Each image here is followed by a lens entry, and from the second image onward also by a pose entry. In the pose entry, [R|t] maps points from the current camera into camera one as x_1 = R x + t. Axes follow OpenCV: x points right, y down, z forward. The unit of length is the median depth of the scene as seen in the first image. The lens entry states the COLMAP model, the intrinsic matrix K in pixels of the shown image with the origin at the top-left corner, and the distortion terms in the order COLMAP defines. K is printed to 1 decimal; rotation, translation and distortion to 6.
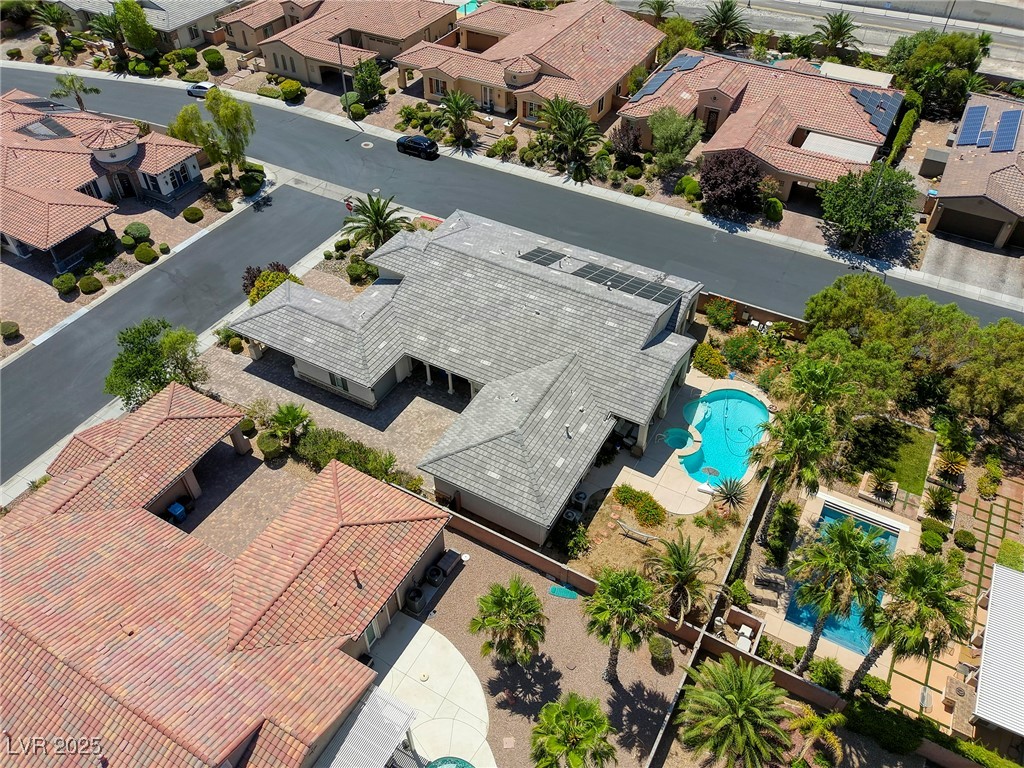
lens RADIAL K [[765.9, 0, 512.0], [0, 765.9, 384.0], [0, 0, 1]] dist [0.102295, -0.161280]
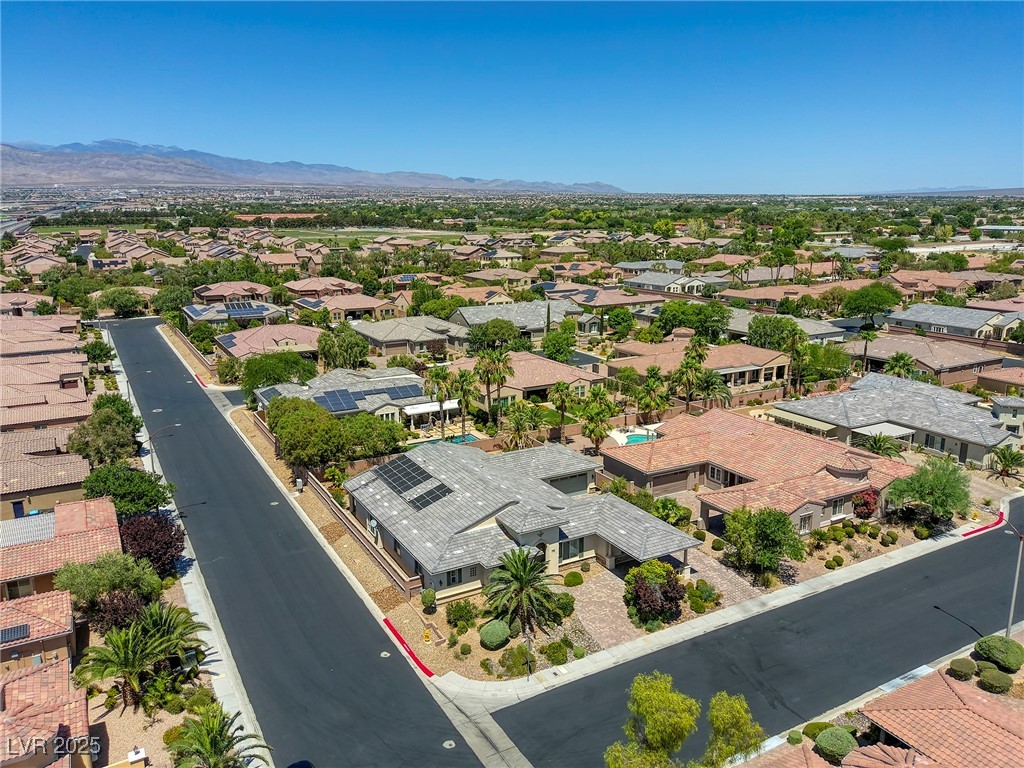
lens RADIAL K [[765.9, 0, 512.0], [0, 765.9, 384.0], [0, 0, 1]] dist [0.102295, -0.161280]
pose [[-0.856185, -0.107809, 0.505296, -0.574518], [0.368318, 0.558503, 0.743247, -0.976593], [-0.362338, 0.822467, -0.438474, 1.196287]]
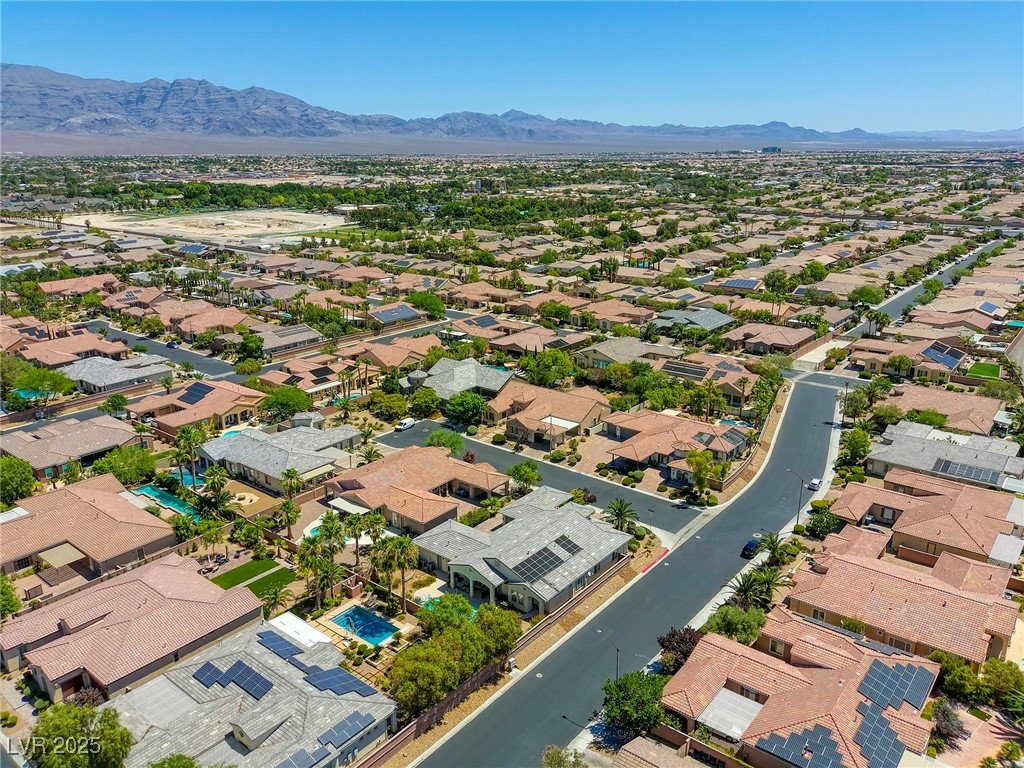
lens RADIAL K [[765.9, 0, 512.0], [0, 765.9, 384.0], [0, 0, 1]] dist [0.102295, -0.161280]
pose [[-0.167412, 0.301119, -0.938776, 1.543846], [-0.680650, 0.653563, 0.331015, -0.859773], [0.713224, 0.694394, 0.095542, 0.405258]]
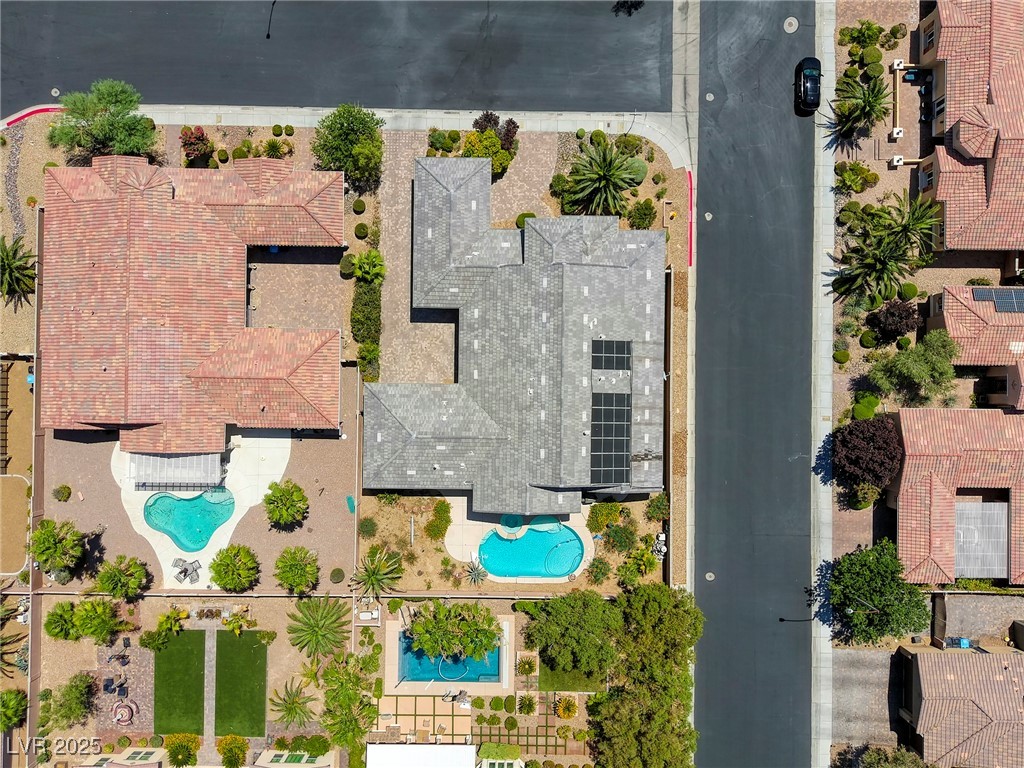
lens RADIAL K [[829.4, 0, 510.4], [0, 829.4, 389.6], [0, 0, 1]] dist [0.114283, -0.195568]
pose [[0.483295, 0.875457, 0.000881, 0.010794], [-0.611788, 0.337016, 0.715637, -0.817893], [0.626213, -0.346402, 0.698472, 0.061252]]
